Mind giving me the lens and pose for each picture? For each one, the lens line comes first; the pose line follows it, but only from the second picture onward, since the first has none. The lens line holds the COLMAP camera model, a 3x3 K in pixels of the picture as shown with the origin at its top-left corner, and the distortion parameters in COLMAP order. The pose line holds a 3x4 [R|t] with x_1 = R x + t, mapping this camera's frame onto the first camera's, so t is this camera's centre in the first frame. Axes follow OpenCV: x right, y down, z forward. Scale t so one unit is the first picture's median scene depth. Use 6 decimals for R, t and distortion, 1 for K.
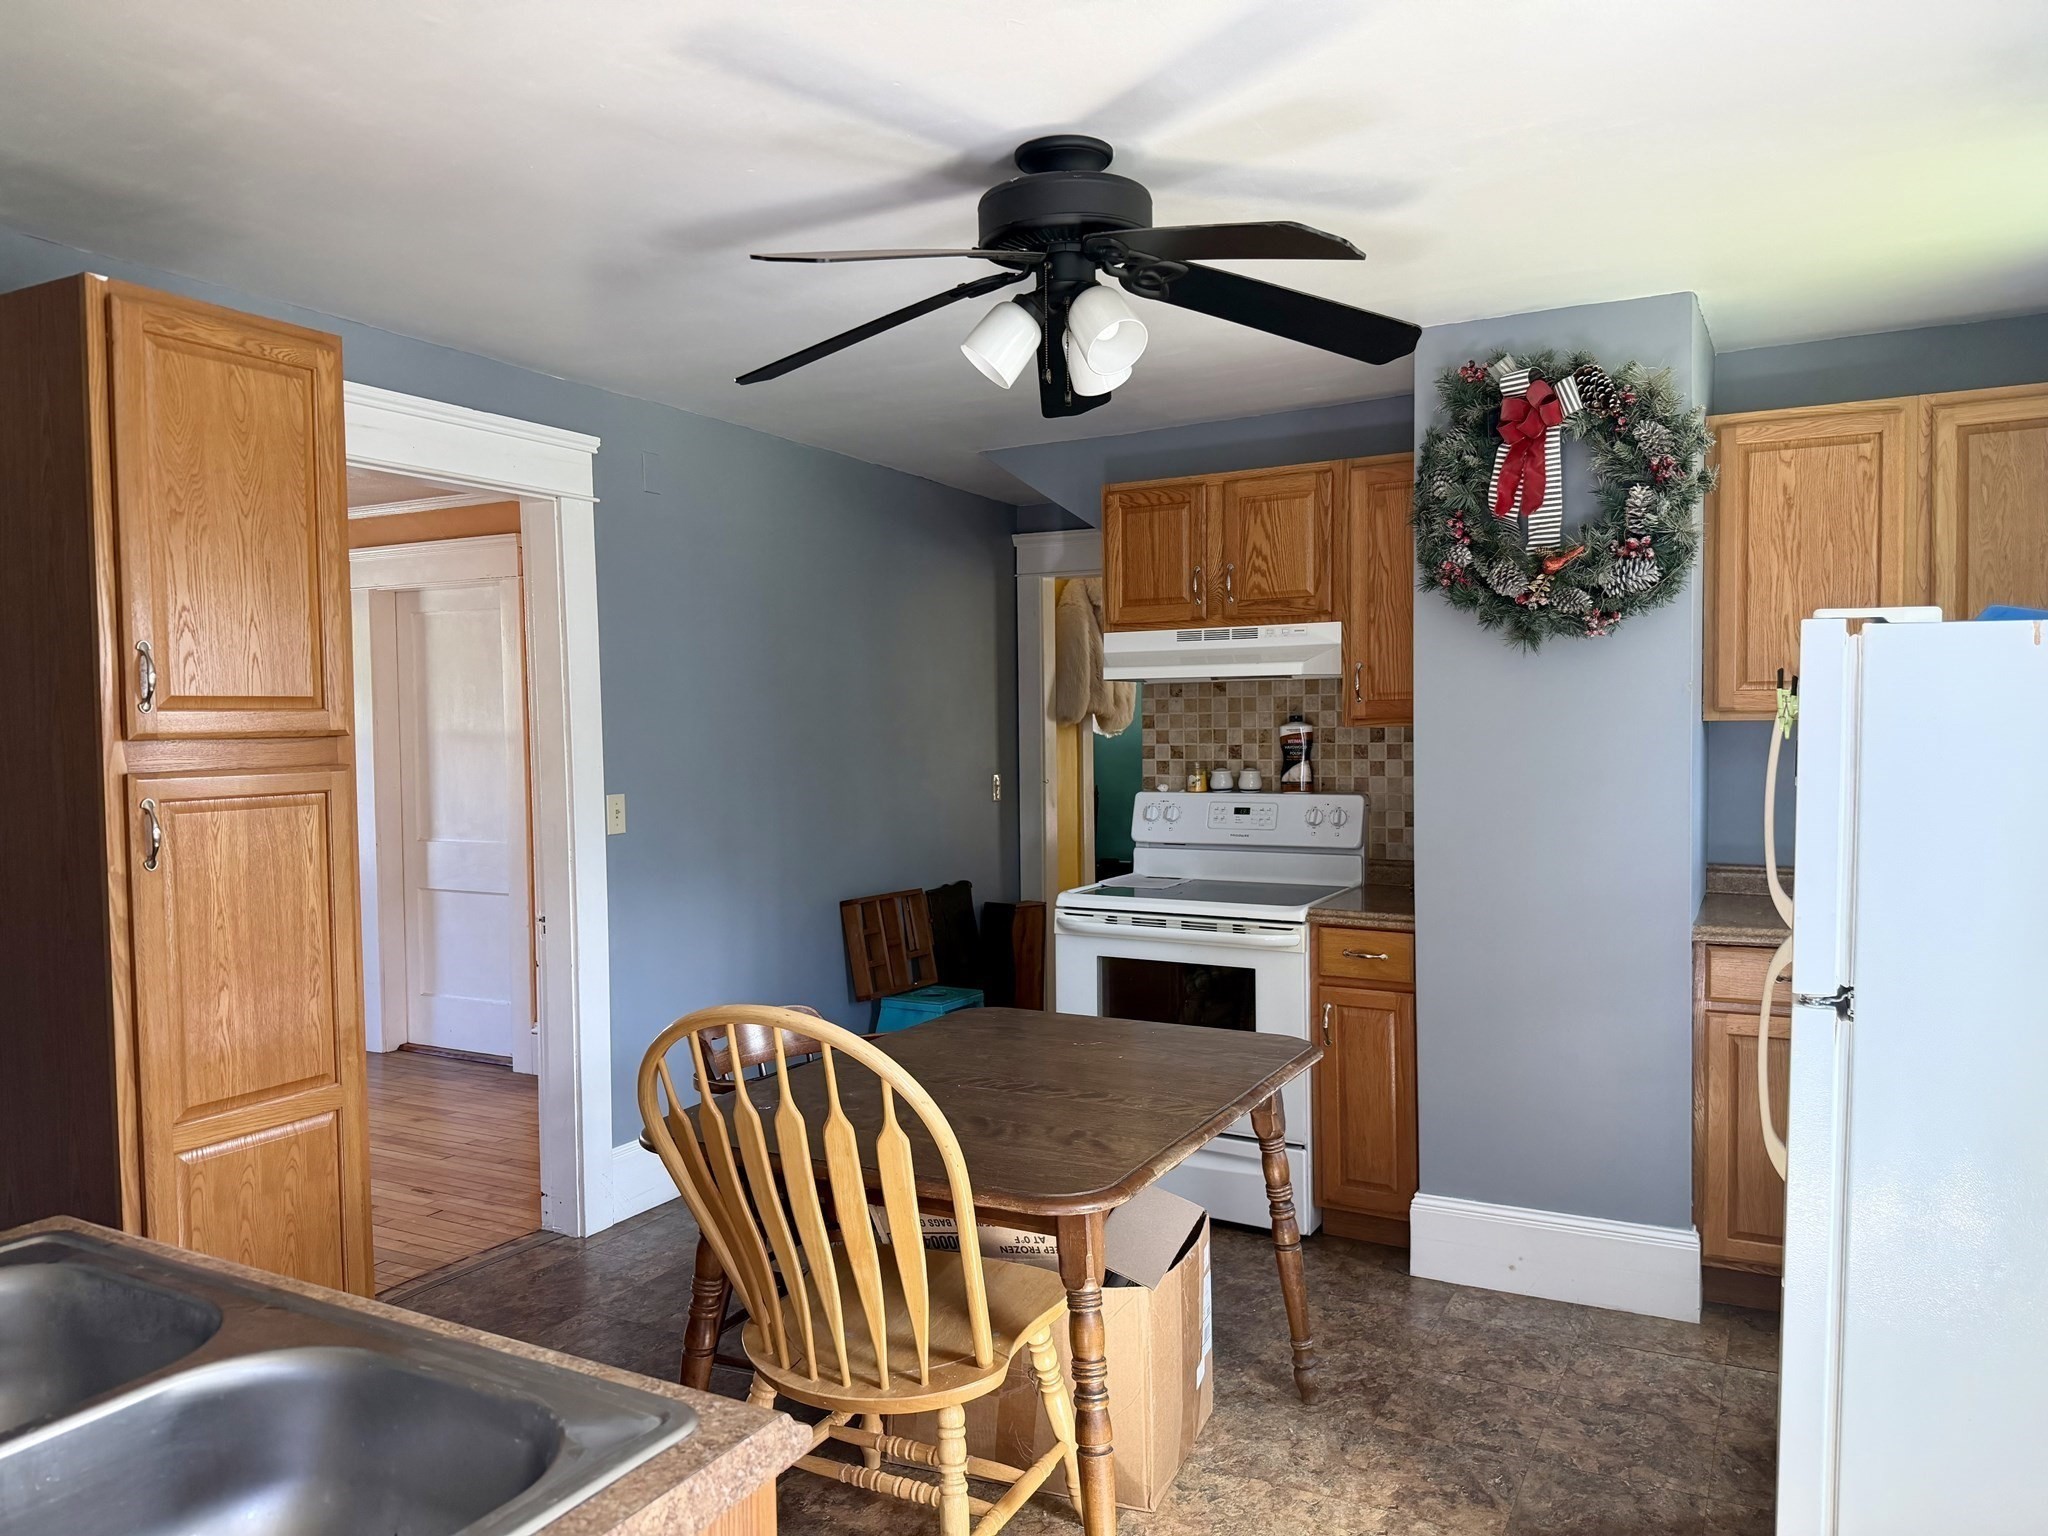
lens RADIAL K [[1394.0, 0, 1023.8], [0, 1394.0, 790.0], [0, 0, 1]] dist [0.001028, -0.002906]
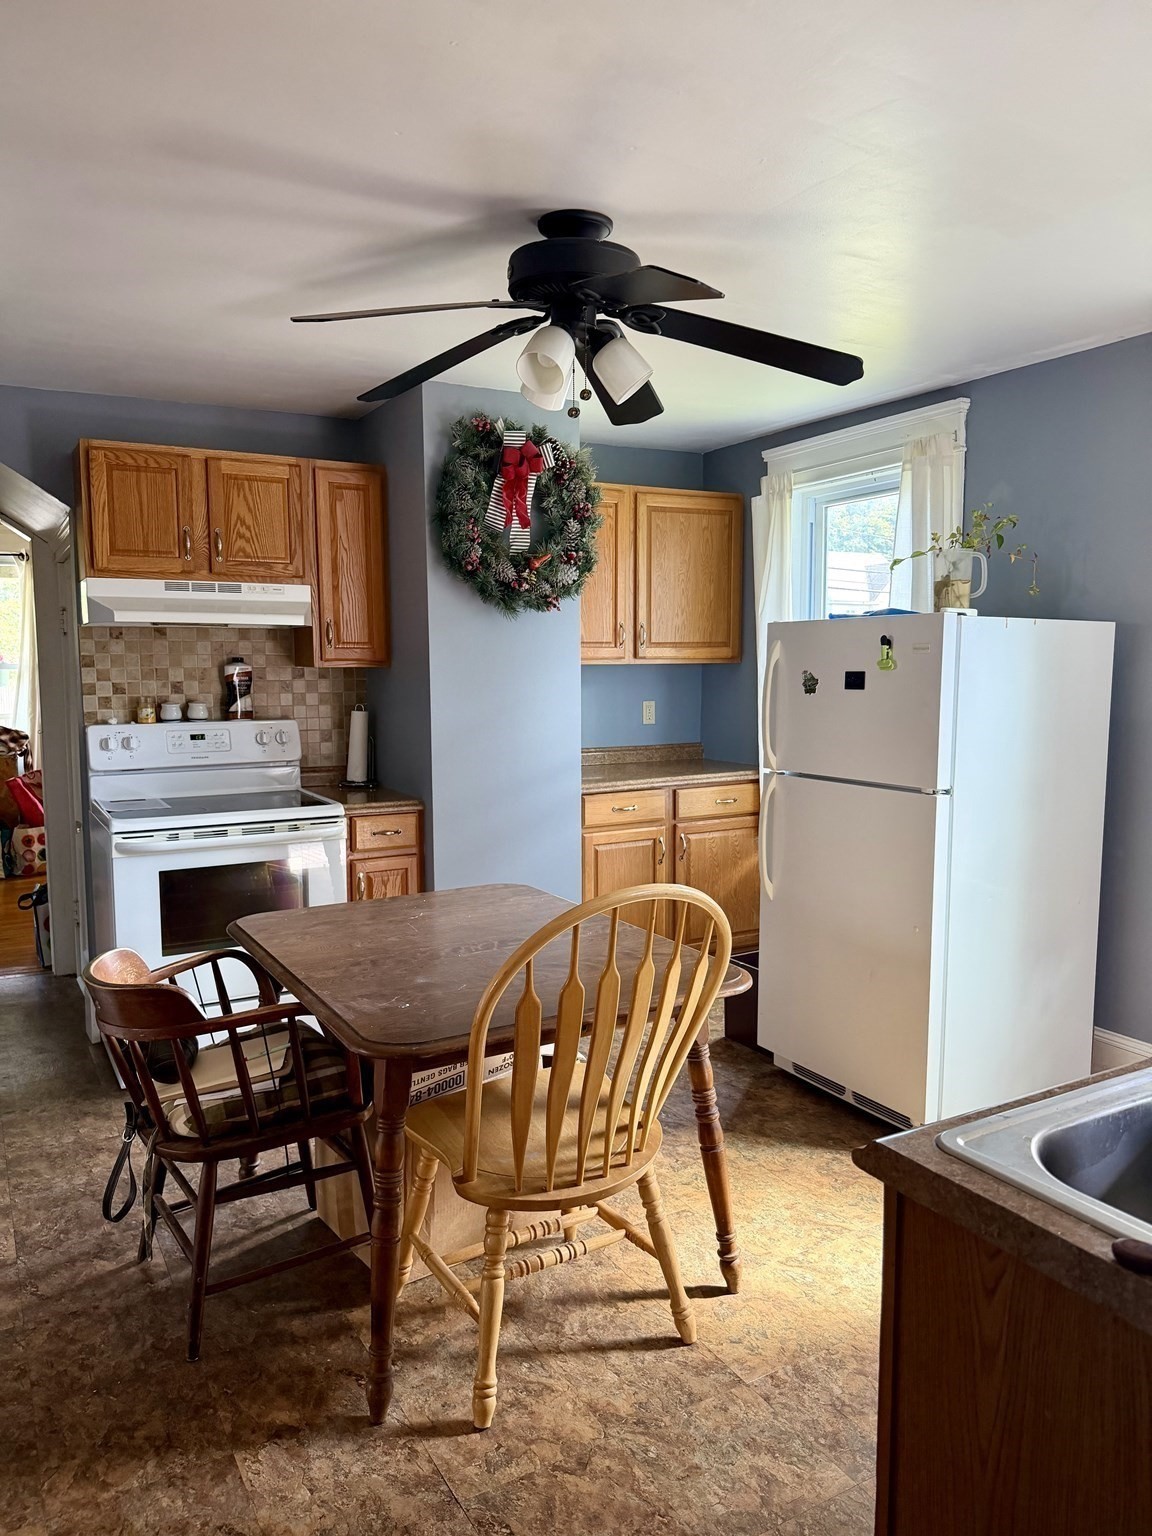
lens RADIAL K [[1086.0, 0, 576.0], [0, 1086.0, 768.0], [0, 0, 1]] dist [-0.005703, -0.005229]
pose [[0.512750, -0.073638, 0.855374, -0.492632], [0.036142, 0.997283, 0.064190, -0.006762], [-0.857777, -0.001998, 0.514018, 0.257390]]
